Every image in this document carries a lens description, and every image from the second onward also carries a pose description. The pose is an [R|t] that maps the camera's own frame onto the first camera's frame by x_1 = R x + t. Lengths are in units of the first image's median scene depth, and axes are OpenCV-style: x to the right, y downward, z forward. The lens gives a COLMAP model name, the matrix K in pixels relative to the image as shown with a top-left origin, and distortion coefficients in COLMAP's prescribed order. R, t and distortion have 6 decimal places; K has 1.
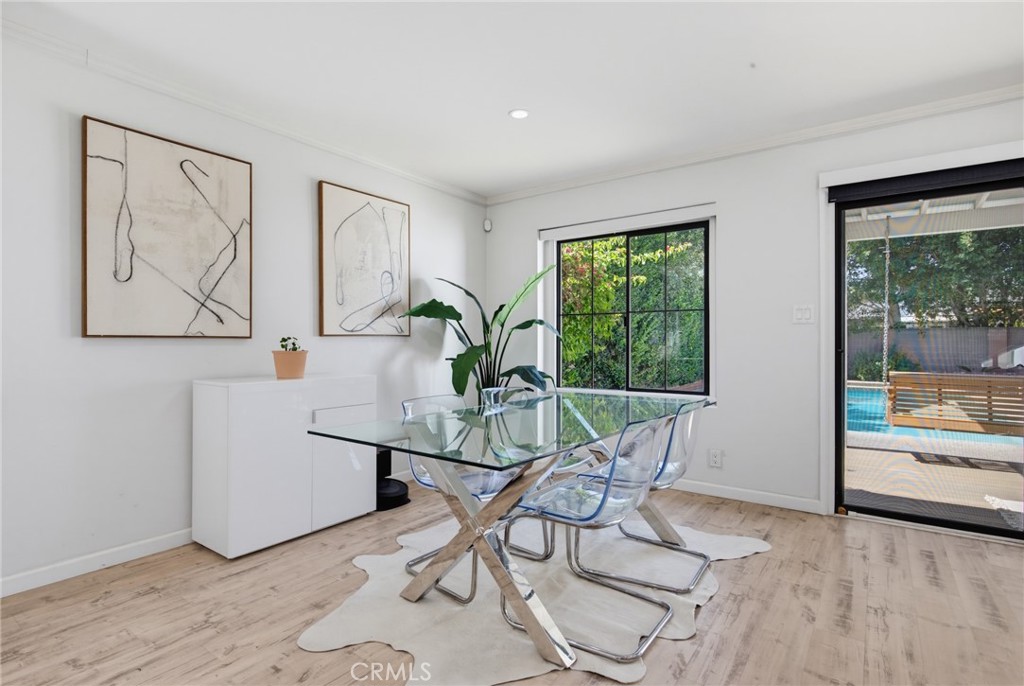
lens RADIAL K [[506.5, 0, 505.4], [0, 506.5, 343.9], [0, 0, 1]] dist [0.000561, 0.001677]
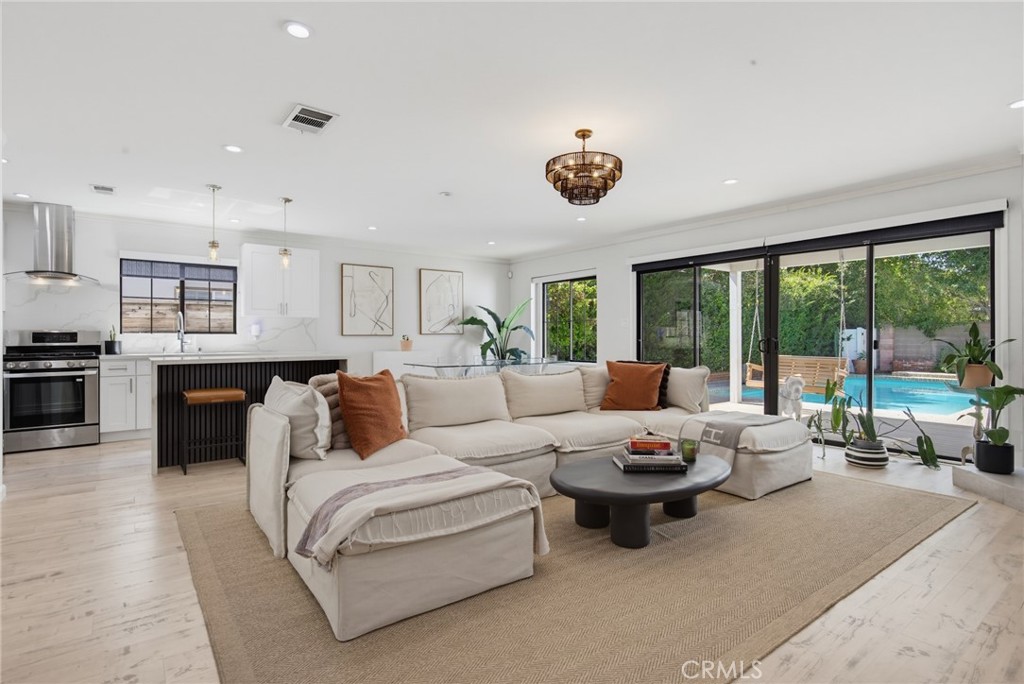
lens RADIAL K [[506.5, 0, 505.4], [0, 506.5, 342.9], [0, 0, 1]] dist [0.000561, 0.001677]
pose [[0.957419, 0.000677, -0.288700, 0.607473], [0.001676, 0.999967, 0.007904, 0.005617], [0.288696, -0.008052, 0.957387, -1.002910]]
